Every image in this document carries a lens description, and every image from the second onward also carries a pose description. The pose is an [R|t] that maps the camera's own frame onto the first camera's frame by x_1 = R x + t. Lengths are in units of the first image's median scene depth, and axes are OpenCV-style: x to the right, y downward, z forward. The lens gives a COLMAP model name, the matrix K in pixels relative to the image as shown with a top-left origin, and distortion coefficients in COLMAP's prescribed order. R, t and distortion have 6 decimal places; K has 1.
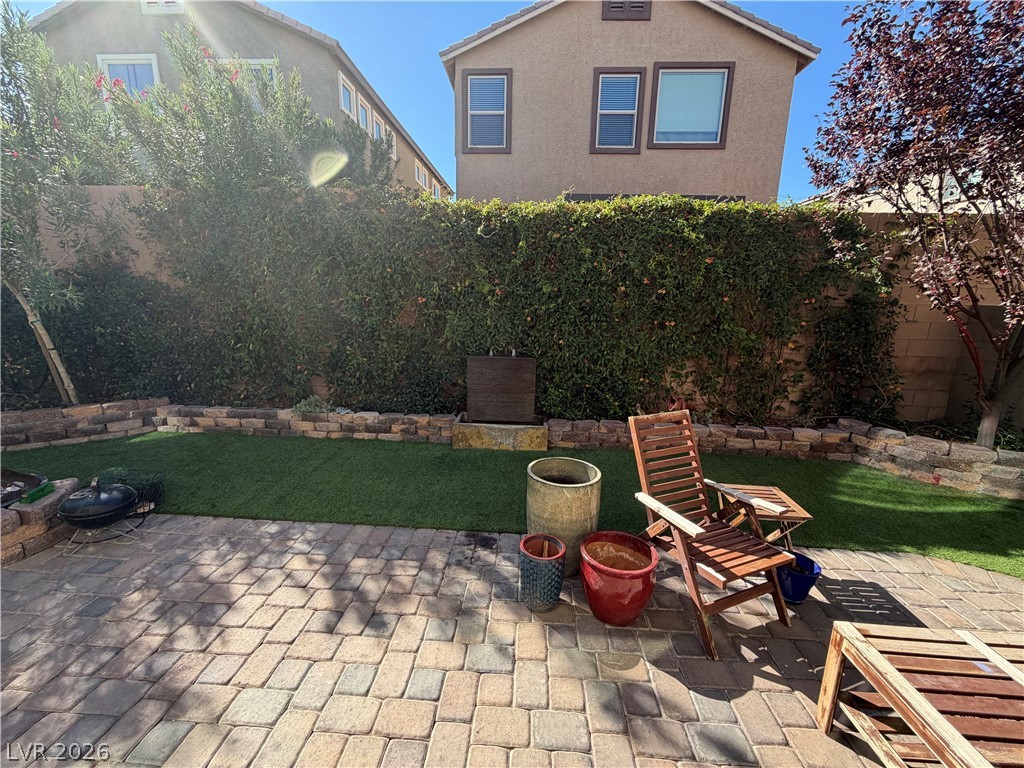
lens RADIAL K [[407.5, 0, 512.0], [0, 407.5, 380.9], [0, 0, 1]] dist [-0.000532, 0.000448]
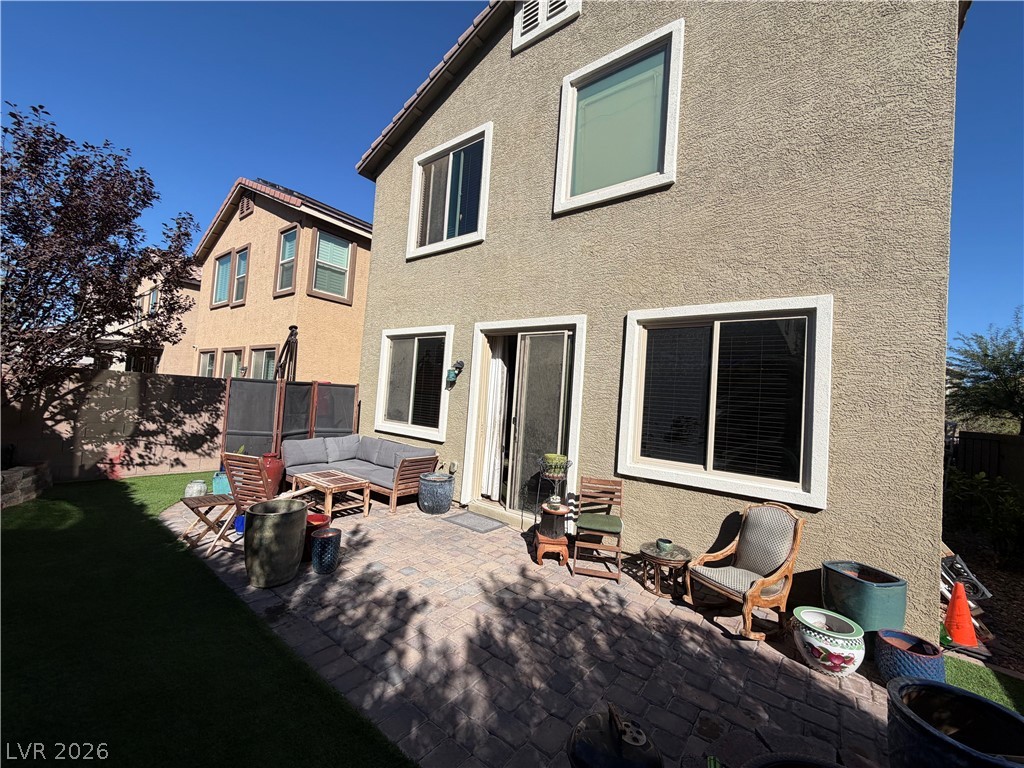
lens RADIAL K [[407.5, 0, 513.4], [0, 407.5, 383.0], [0, 0, 1]] dist [-0.000532, 0.000448]
pose [[-0.818447, -0.057367, 0.571711, -1.317317], [0.026248, 0.990232, 0.136939, -0.368333], [-0.573982, 0.127084, -0.808947, 1.643777]]
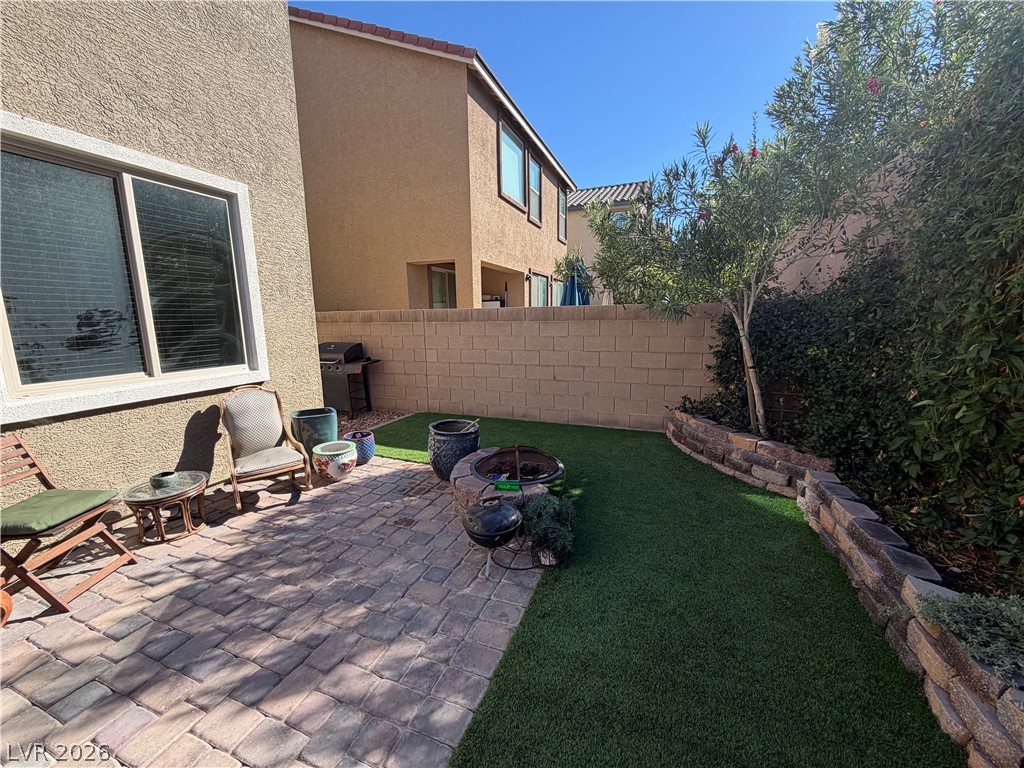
lens RADIAL K [[407.5, 0, 509.8], [0, 407.5, 383.3], [0, 0, 1]] dist [-0.000532, 0.000448]
pose [[-0.315352, 0.135230, -0.939290, -0.192368], [-0.183481, 0.962429, 0.200162, -0.223676], [0.931068, 0.235464, -0.278692, 1.341669]]
